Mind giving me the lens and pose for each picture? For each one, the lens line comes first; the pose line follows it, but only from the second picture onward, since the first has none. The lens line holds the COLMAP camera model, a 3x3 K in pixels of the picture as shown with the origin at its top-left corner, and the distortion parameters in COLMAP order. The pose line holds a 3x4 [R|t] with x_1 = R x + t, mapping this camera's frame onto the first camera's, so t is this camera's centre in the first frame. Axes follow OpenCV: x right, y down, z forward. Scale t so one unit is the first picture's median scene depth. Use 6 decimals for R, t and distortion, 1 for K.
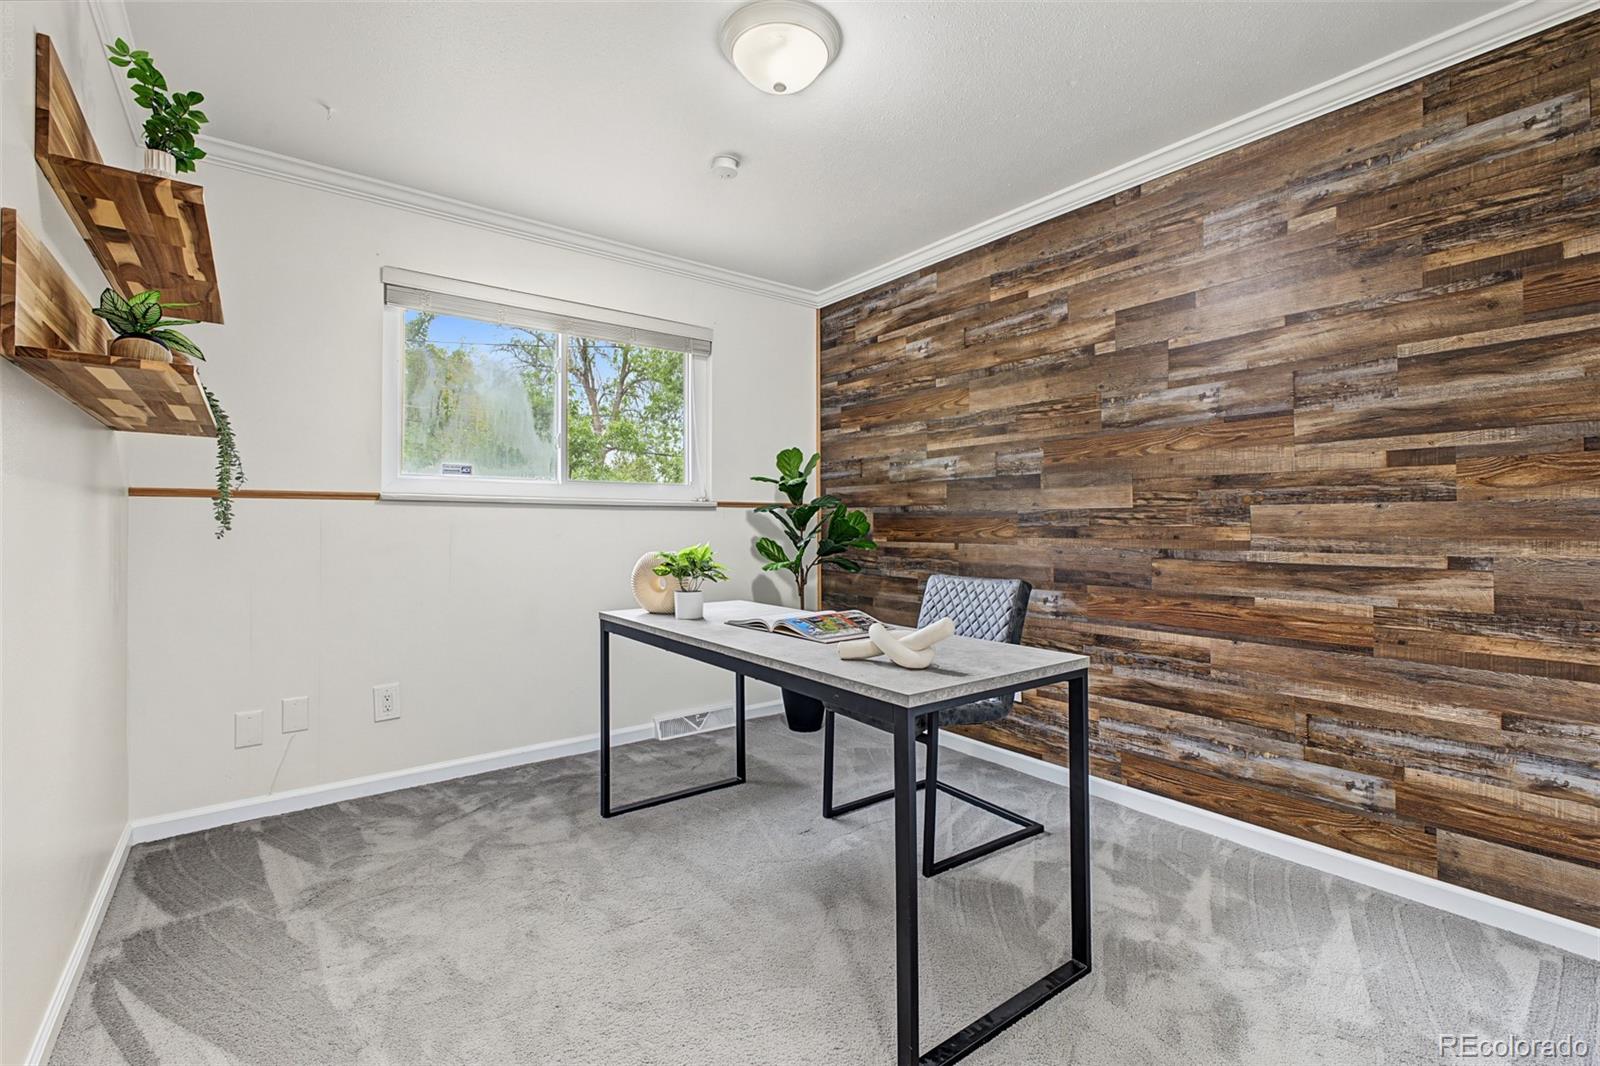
lens RADIAL K [[725.0, 0, 805.9], [0, 725.0, 516.2], [0, 0, 1]] dist [-0.000150, 0.000052]
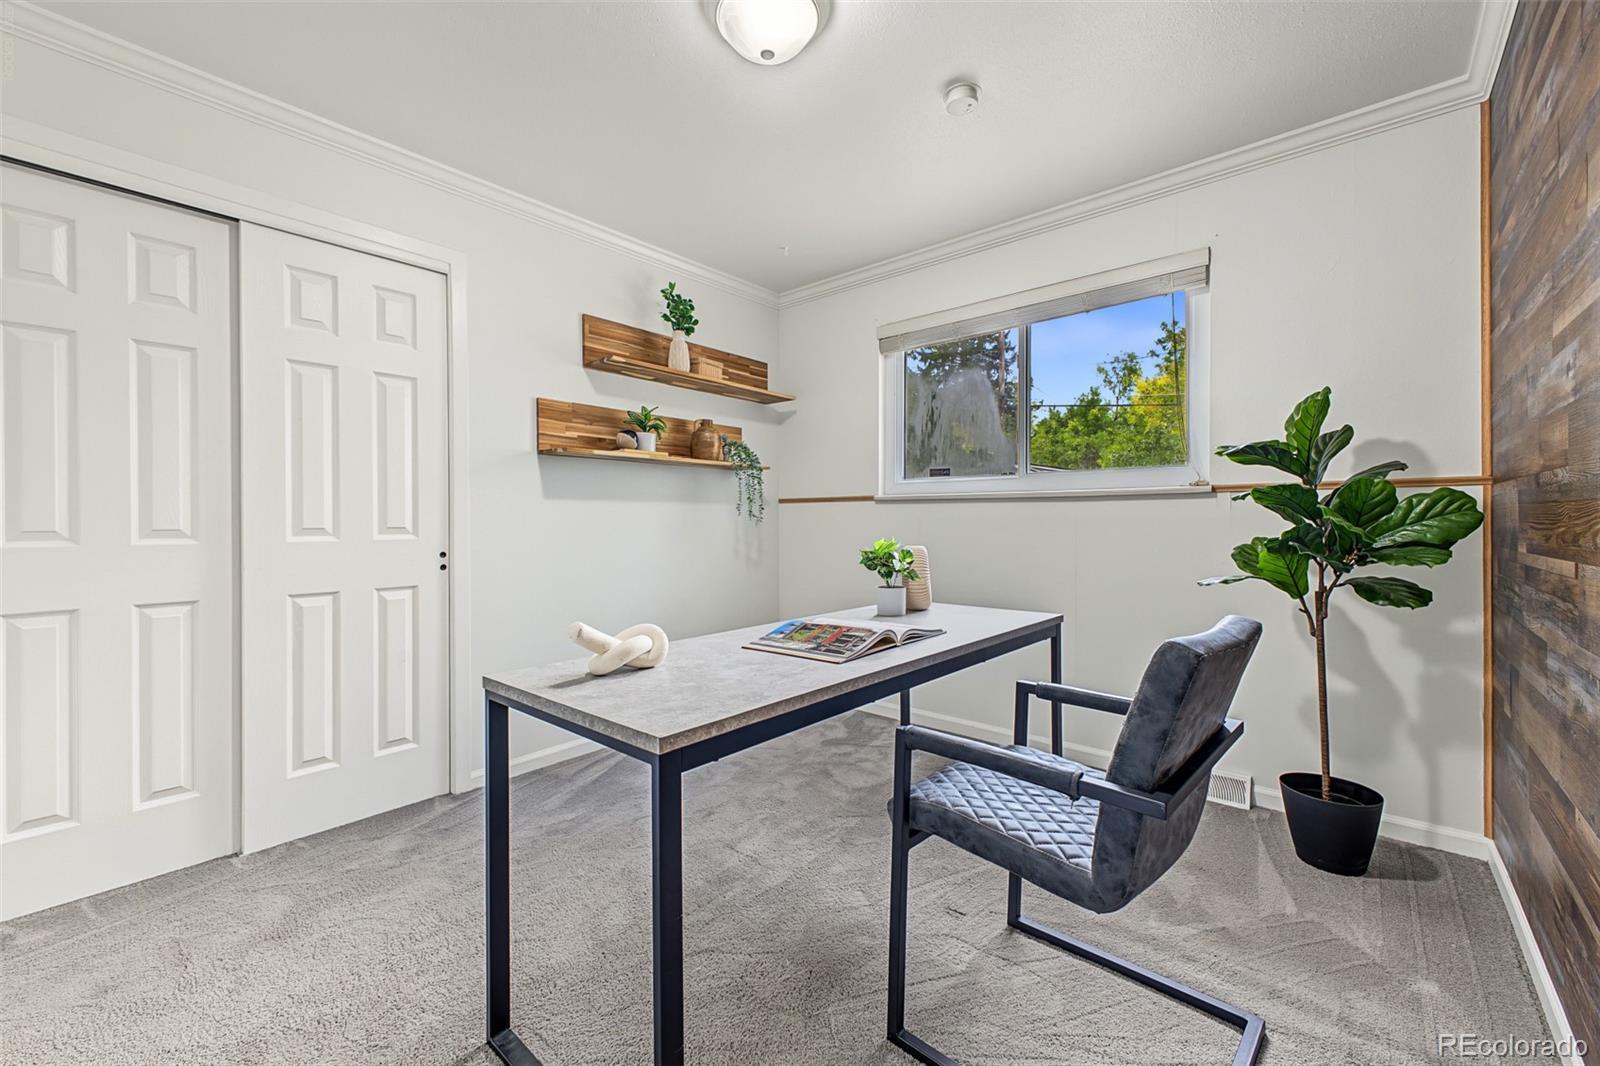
lens RADIAL K [[641.5, 0, 797.2], [0, 641.5, 527.4], [0, 0, 1]] dist [0.013432, -0.000601]
pose [[0.198464, 0.011500, -0.980041, 0.656487], [0.016441, 0.999751, 0.015060, 0.008502], [0.979970, -0.019101, 0.198226, 0.708509]]
